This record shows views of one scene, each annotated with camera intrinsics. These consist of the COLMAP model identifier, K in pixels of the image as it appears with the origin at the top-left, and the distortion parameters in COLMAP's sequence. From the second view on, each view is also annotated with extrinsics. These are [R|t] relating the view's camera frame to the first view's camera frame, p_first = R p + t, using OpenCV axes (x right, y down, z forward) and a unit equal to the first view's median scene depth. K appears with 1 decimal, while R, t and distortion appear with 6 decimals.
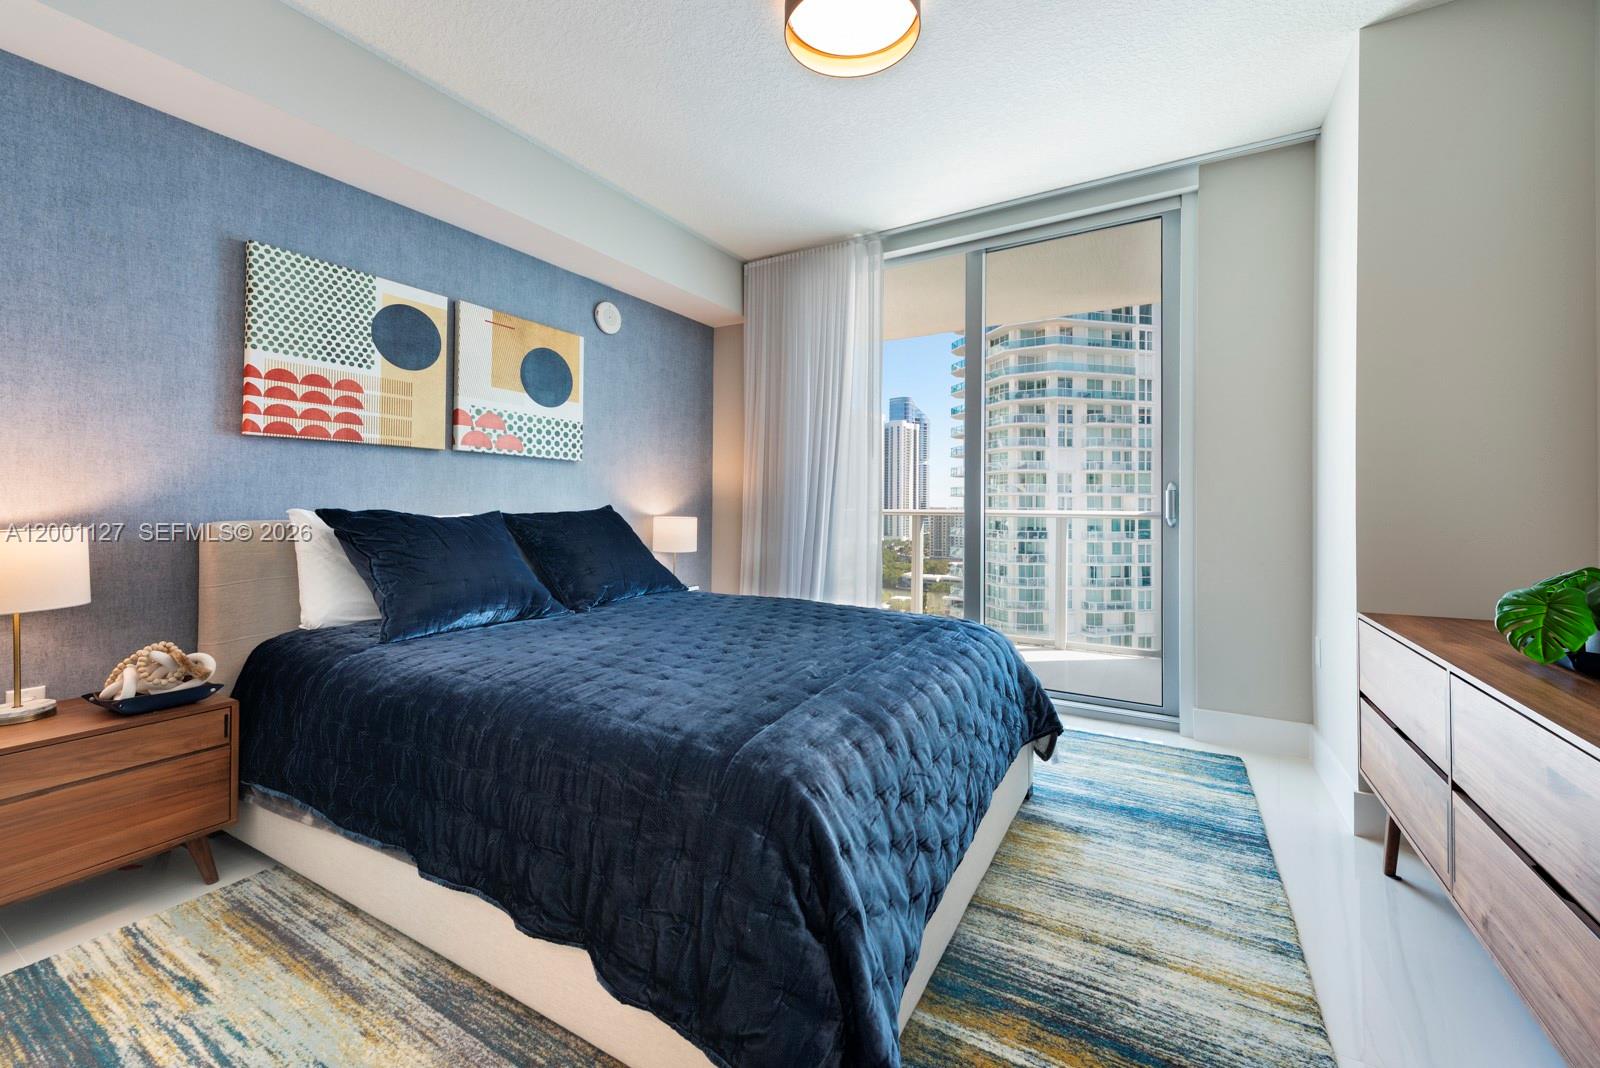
lens RADIAL K [[634.1, 0, 749.7], [0, 634.1, 513.7], [0, 0, 1]] dist [0.022465, -0.014863]
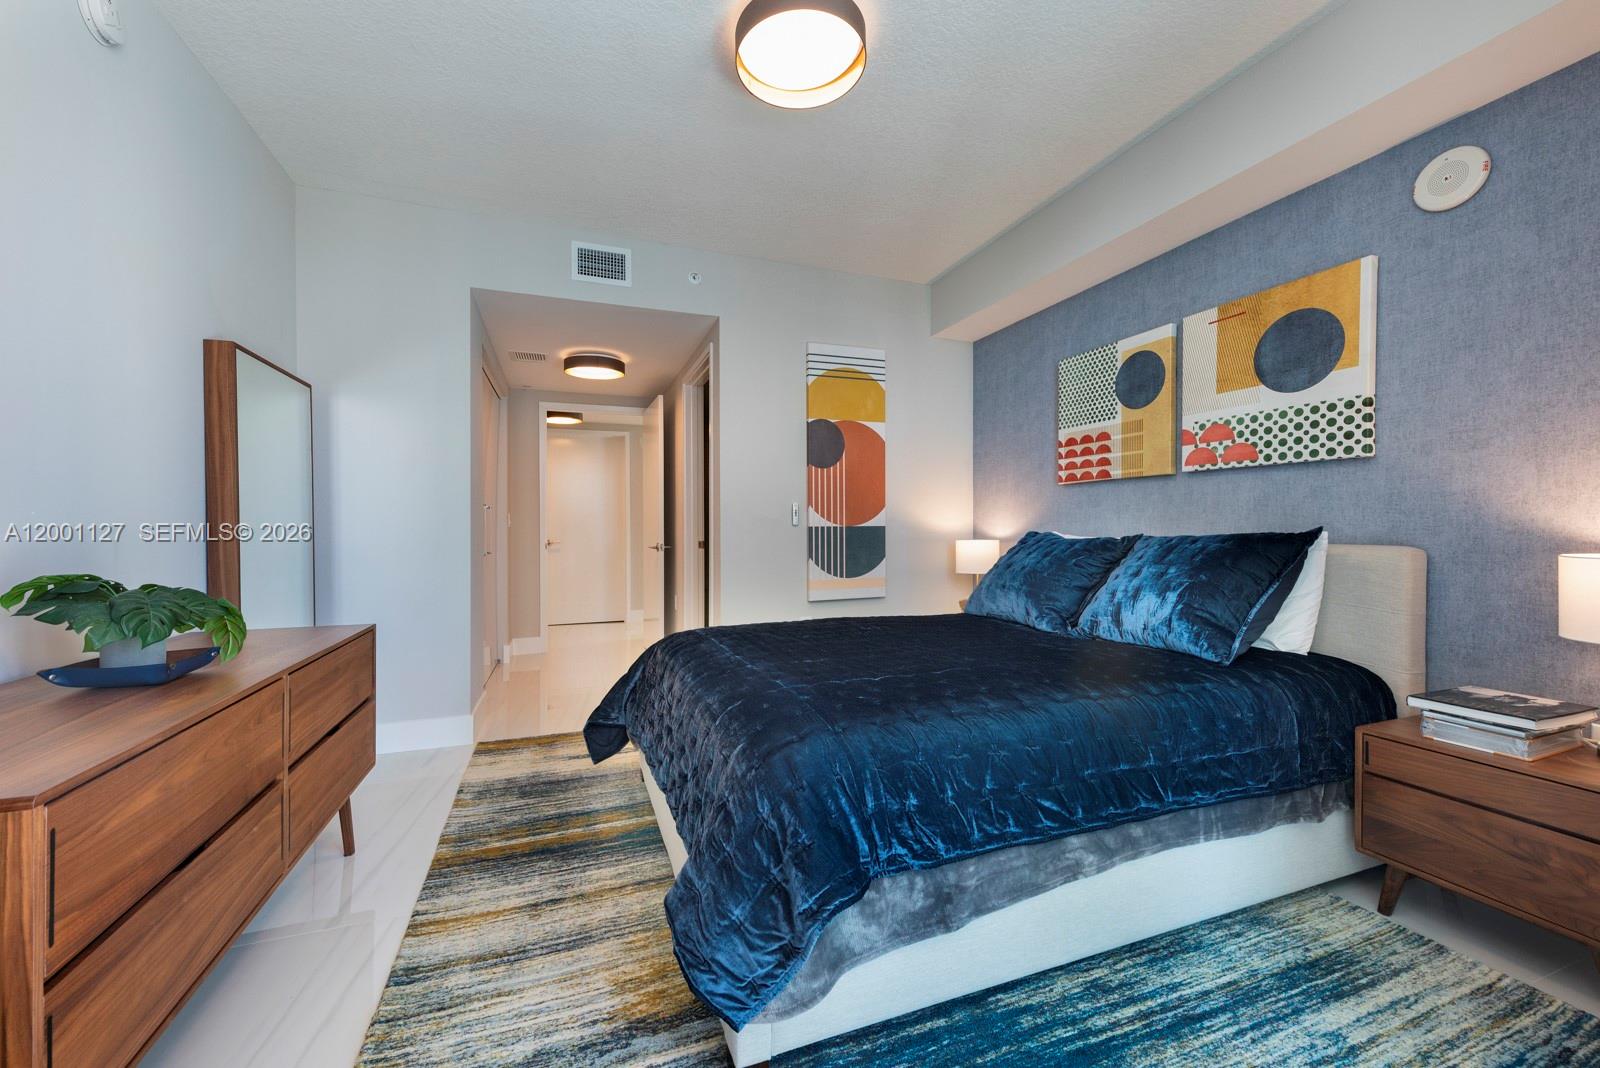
lens RADIAL K [[636.4, 0, 795.8], [0, 636.4, 527.2], [0, 0, 1]] dist [0.001669, -0.000280]
pose [[-0.592249, -0.005280, -0.805738, 0.777660], [-0.009315, 0.999957, 0.000294, -0.011299], [0.805702, 0.007680, -0.592272, 1.258291]]
